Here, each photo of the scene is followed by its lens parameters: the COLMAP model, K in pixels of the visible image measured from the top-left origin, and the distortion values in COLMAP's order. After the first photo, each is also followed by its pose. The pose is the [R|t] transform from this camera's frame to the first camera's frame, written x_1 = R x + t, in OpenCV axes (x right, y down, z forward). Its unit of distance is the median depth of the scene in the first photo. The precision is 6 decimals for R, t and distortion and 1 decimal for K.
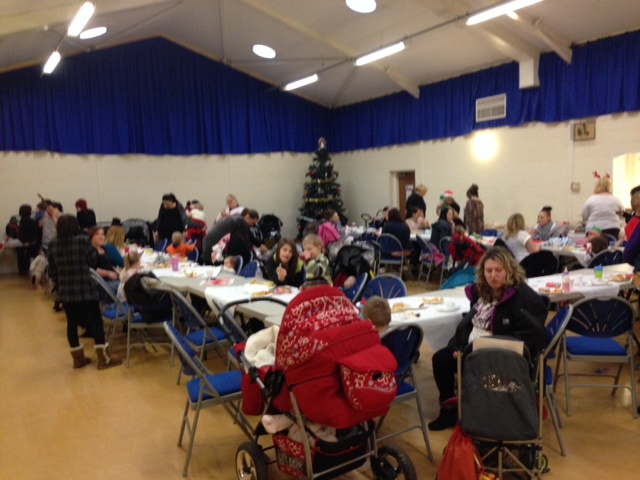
lens RADIAL K [[587.8, 0, 320.0], [0, 587.8, 240.0], [0, 0, 1]] dist [0.142894, -0.250553]
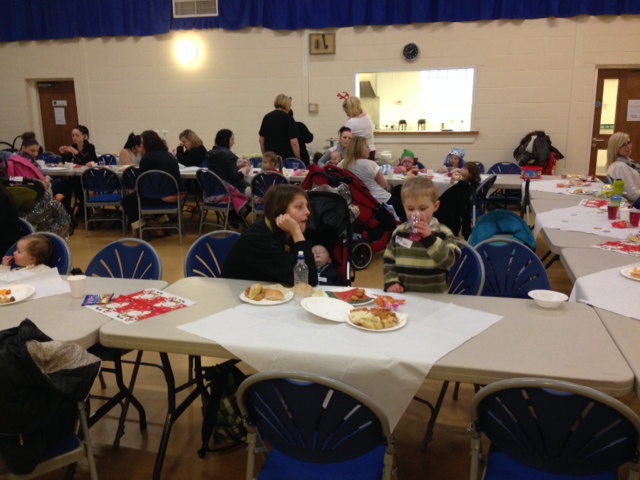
lens RADIAL K [[587.8, 0, 320.0], [0, 587.8, 240.0], [0, 0, 1]] dist [0.142894, -0.250553]
pose [[0.701700, -0.134993, 0.699567, -0.163267], [0.049720, 0.988771, 0.140928, -0.011521], [-0.710736, -0.064107, 0.700532, 0.255109]]
